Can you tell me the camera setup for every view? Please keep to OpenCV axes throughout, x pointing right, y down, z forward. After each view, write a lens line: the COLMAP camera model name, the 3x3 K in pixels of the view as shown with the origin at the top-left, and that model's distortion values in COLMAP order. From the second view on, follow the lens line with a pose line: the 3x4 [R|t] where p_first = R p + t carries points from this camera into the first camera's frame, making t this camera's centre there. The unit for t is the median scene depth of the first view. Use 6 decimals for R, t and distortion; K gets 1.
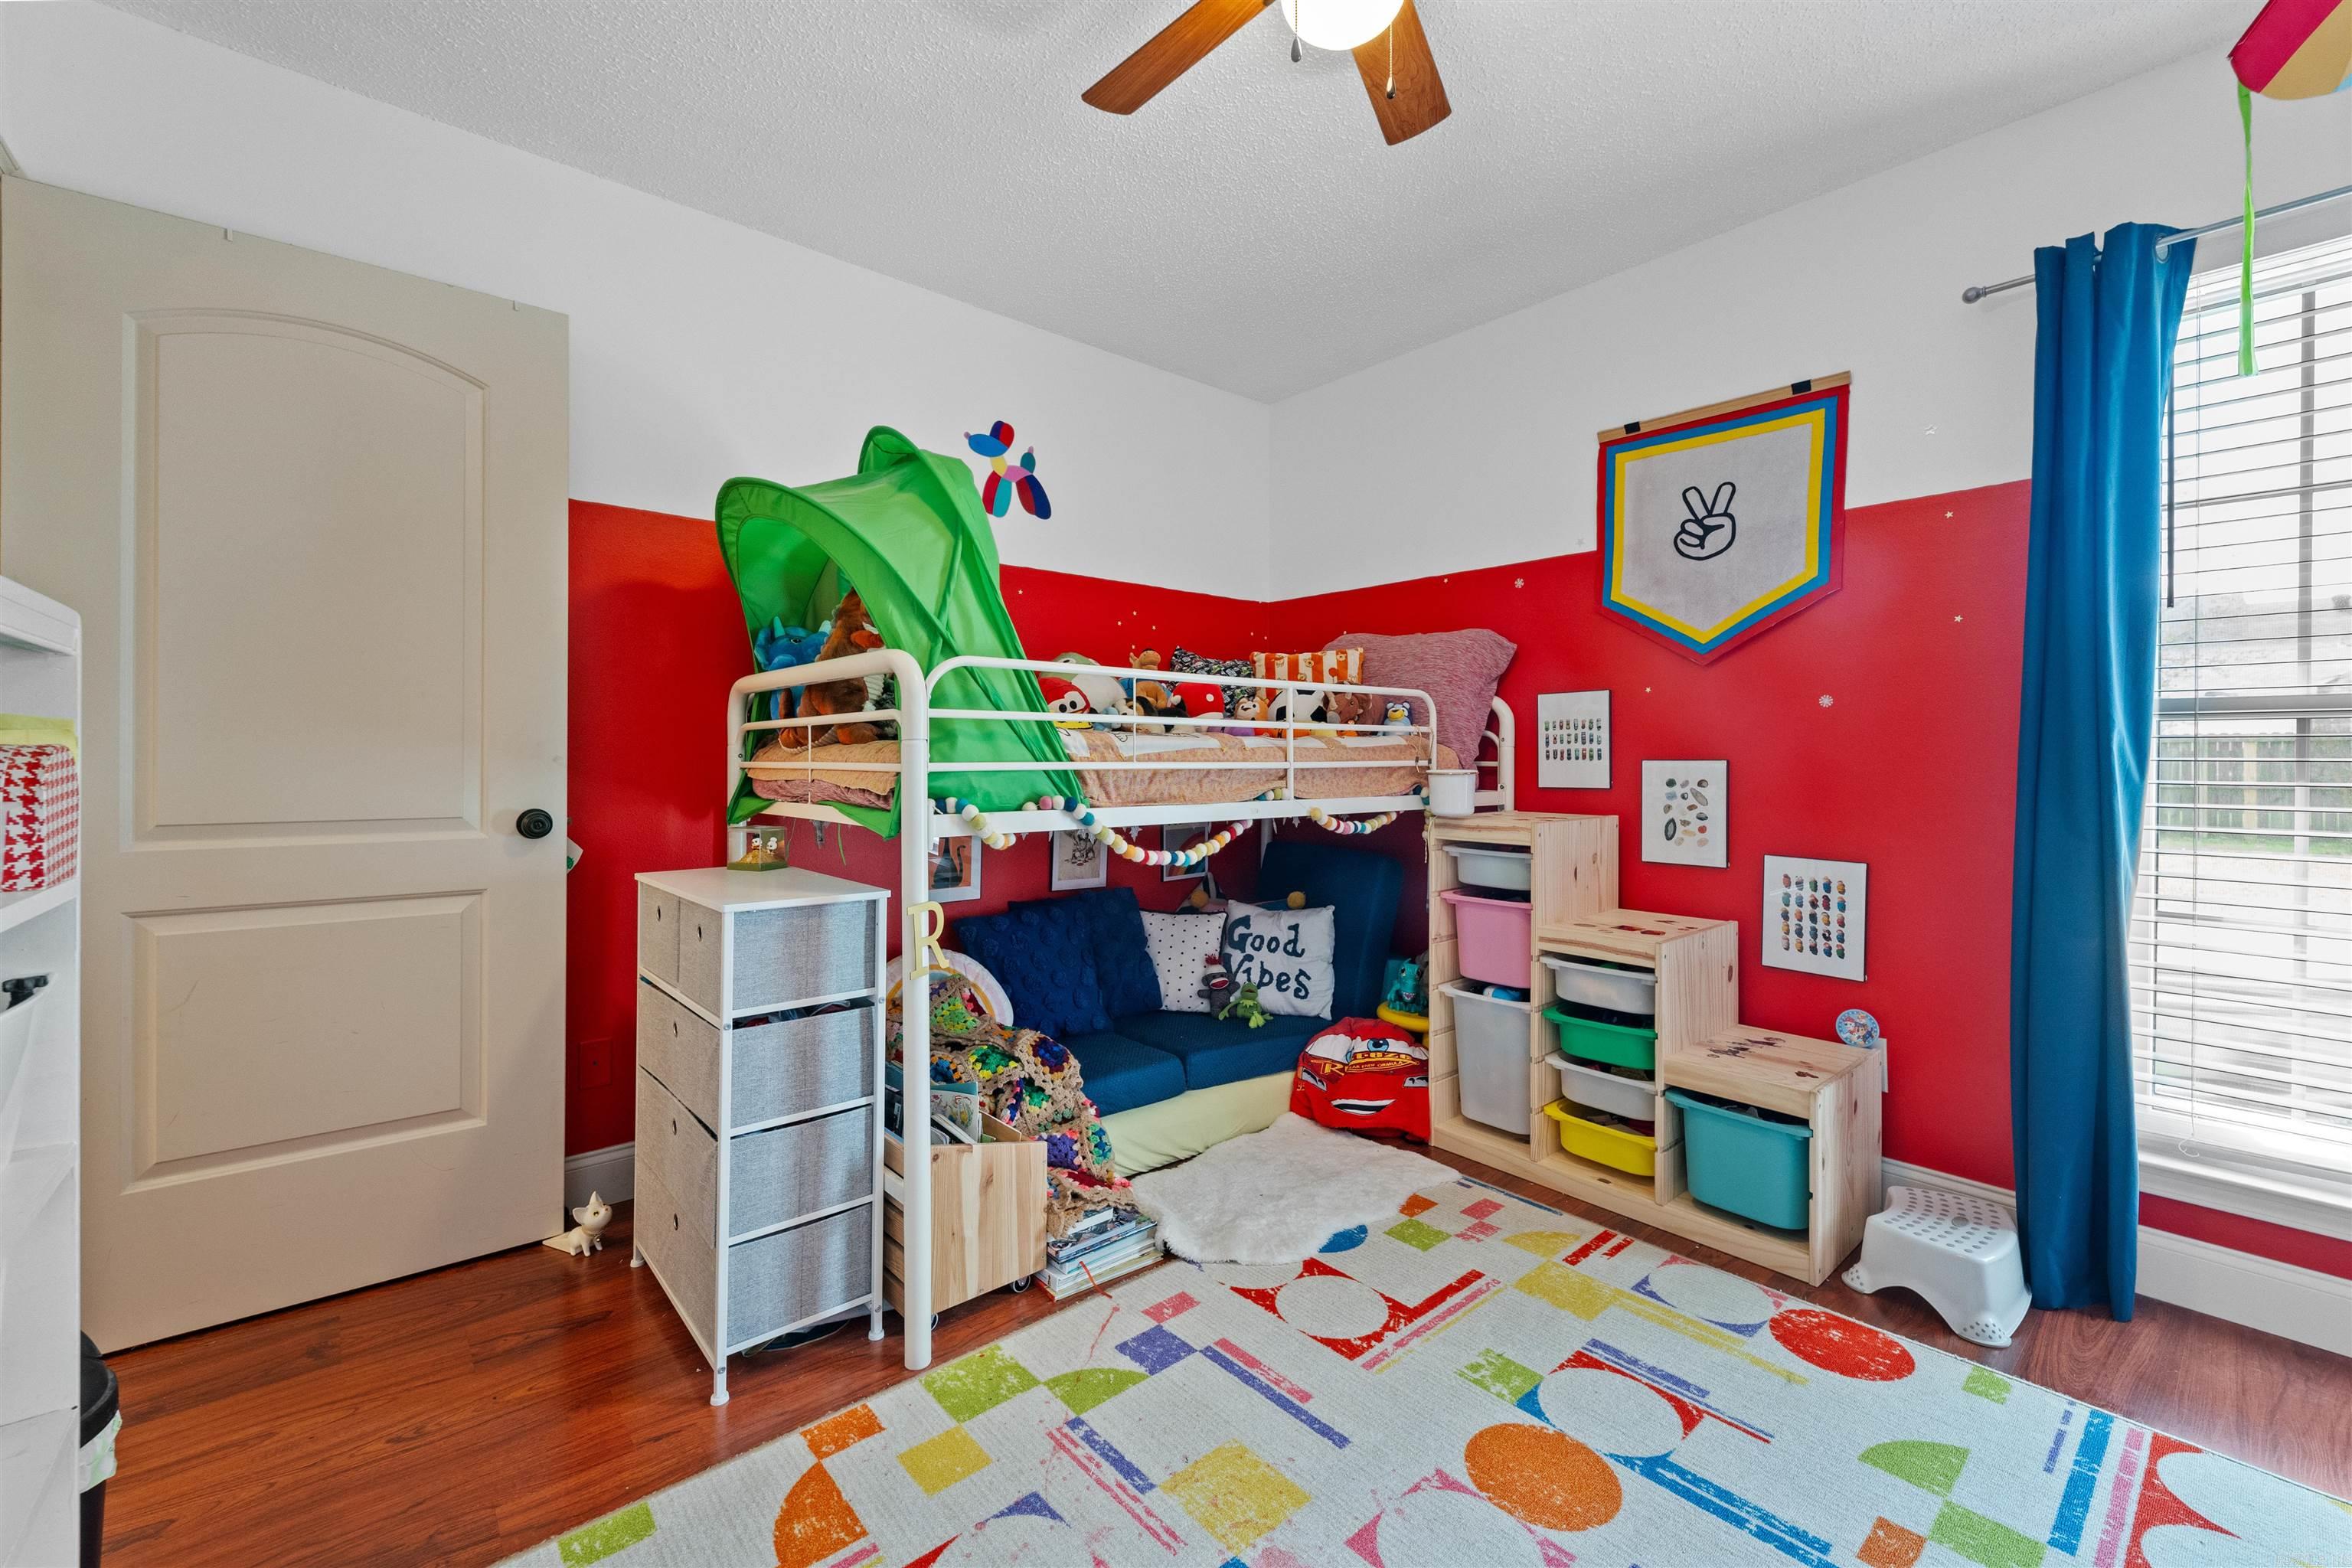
lens RADIAL K [[967.6, 0, 1173.5], [0, 967.6, 748.5], [0, 0, 1]] dist [0.017359, -0.008023]
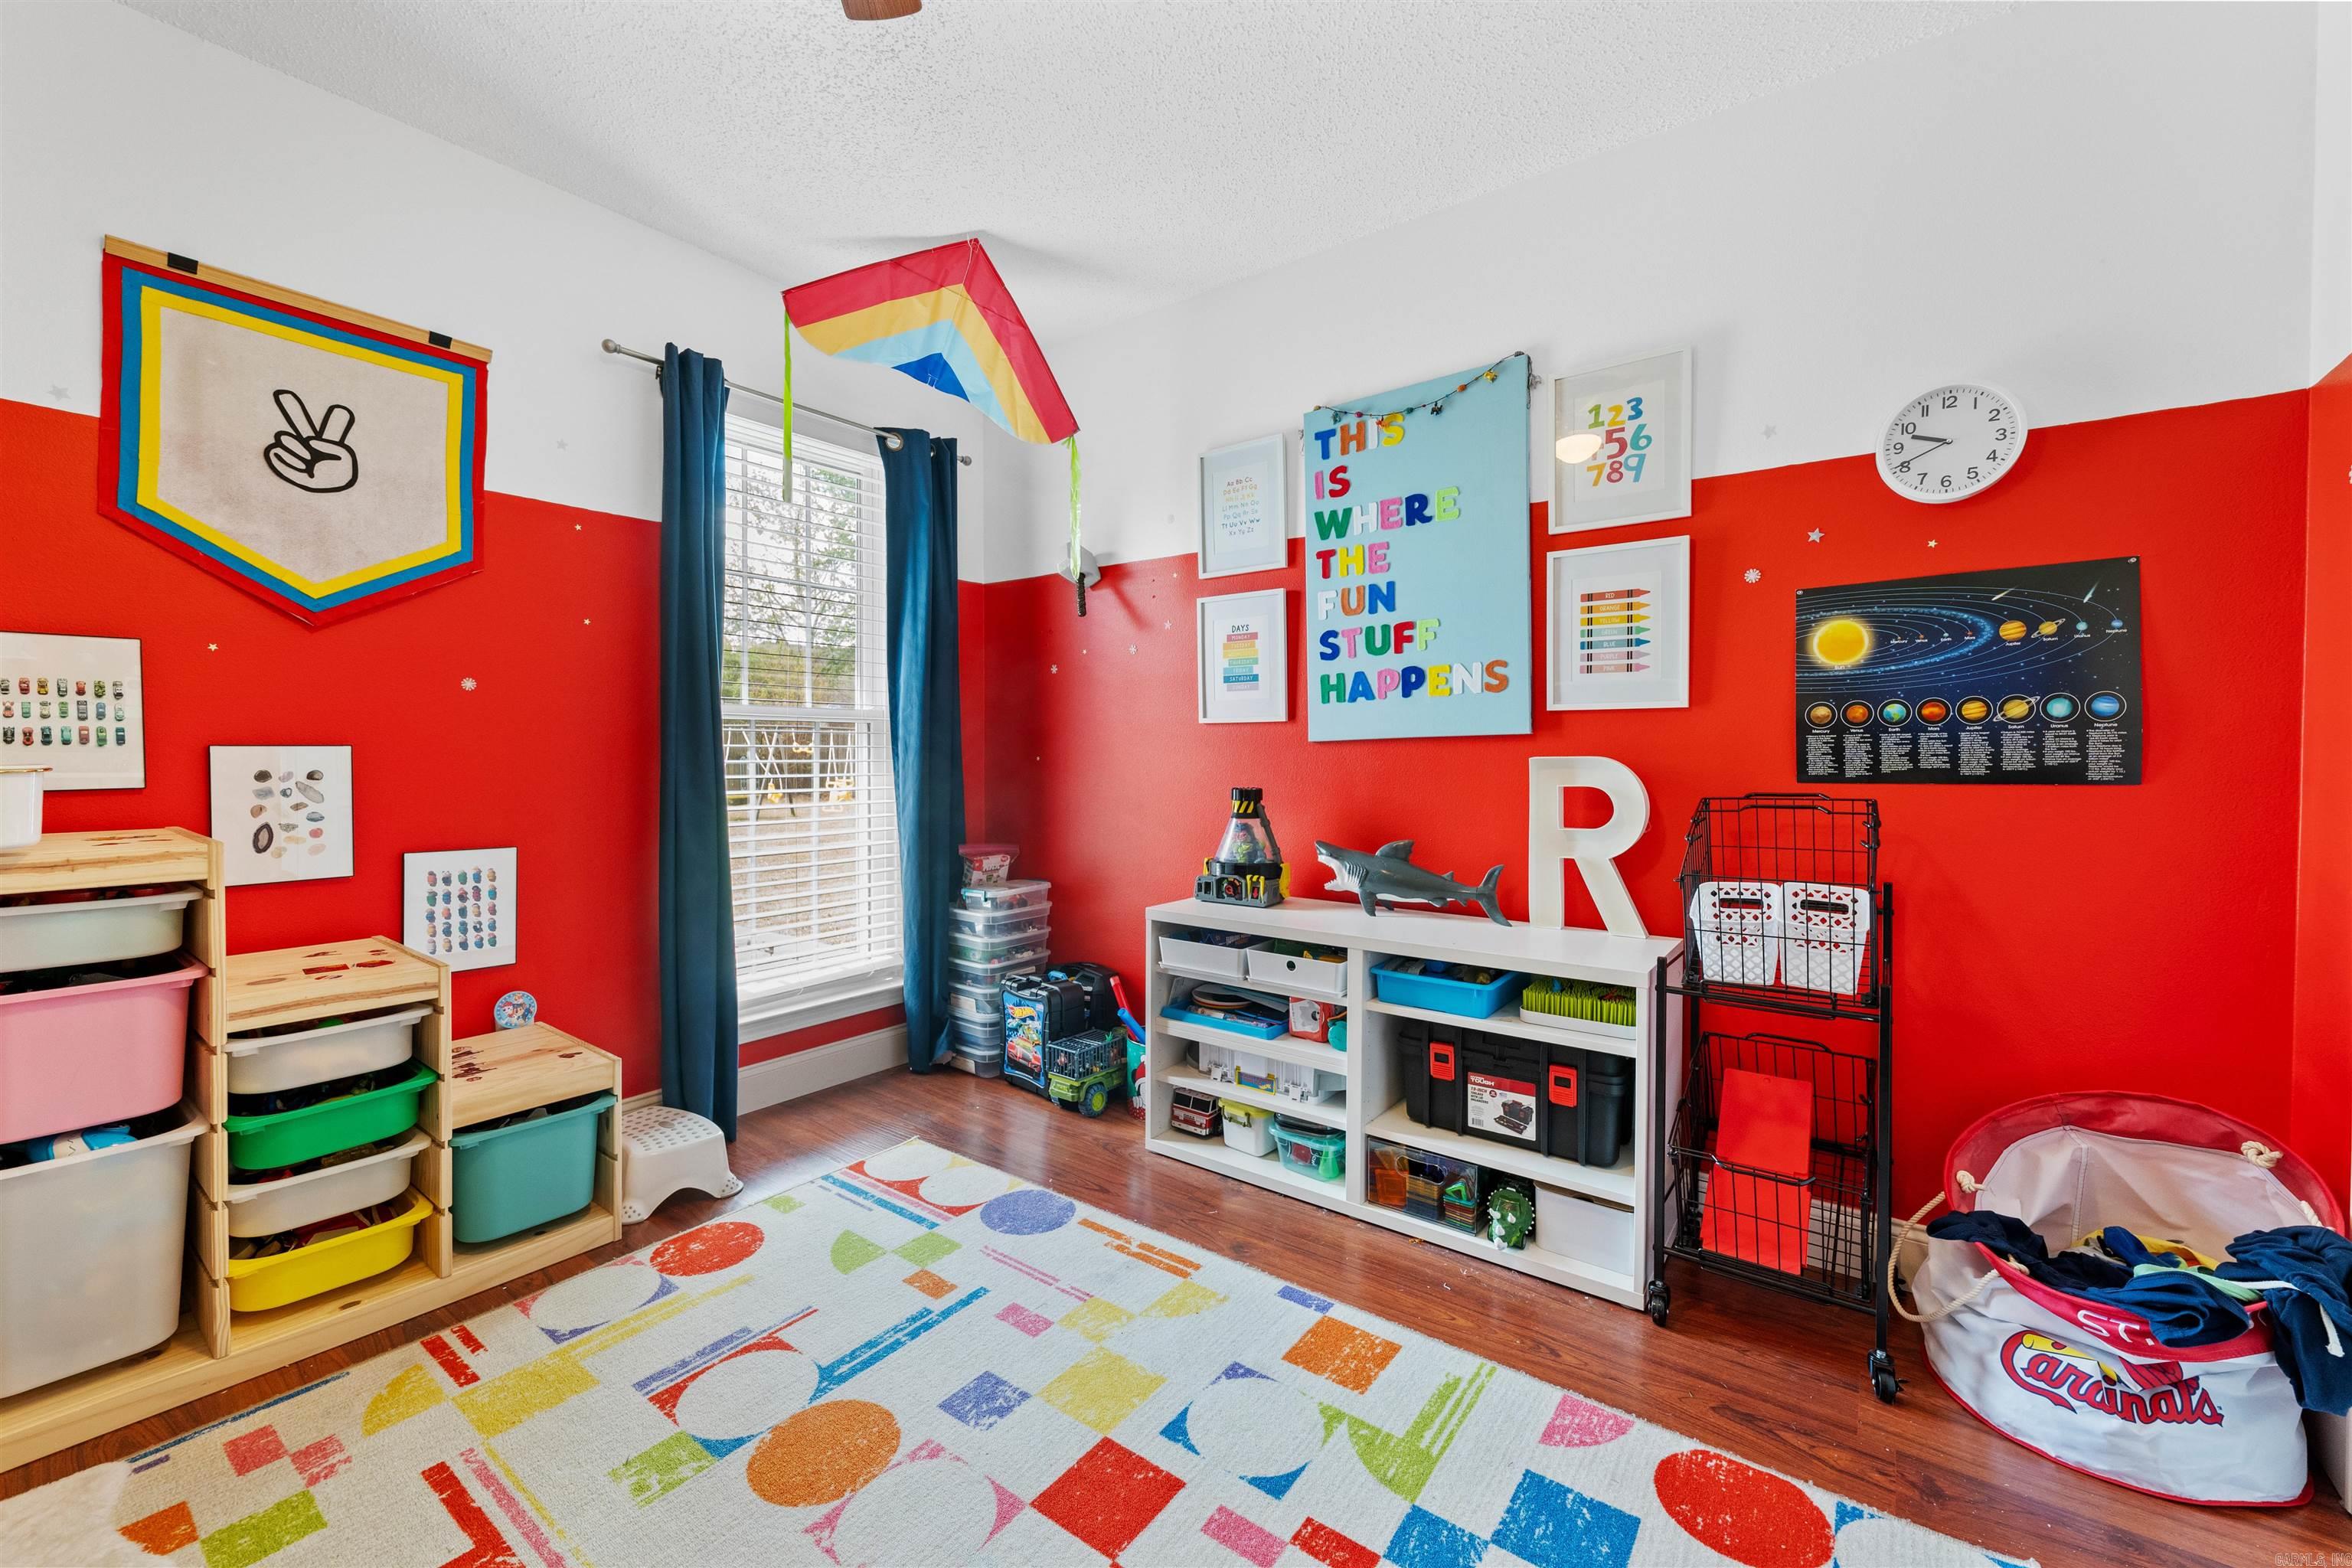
lens RADIAL K [[950.2, 0, 1172.8], [0, 950.2, 759.7], [0, 0, 1]] dist [0.019740, -0.008083]
pose [[-0.214602, -0.011750, 0.976631, -0.403351], [-0.010298, 0.999899, 0.009767, 0.009339], [-0.976647, -0.007961, -0.214702, 0.529424]]
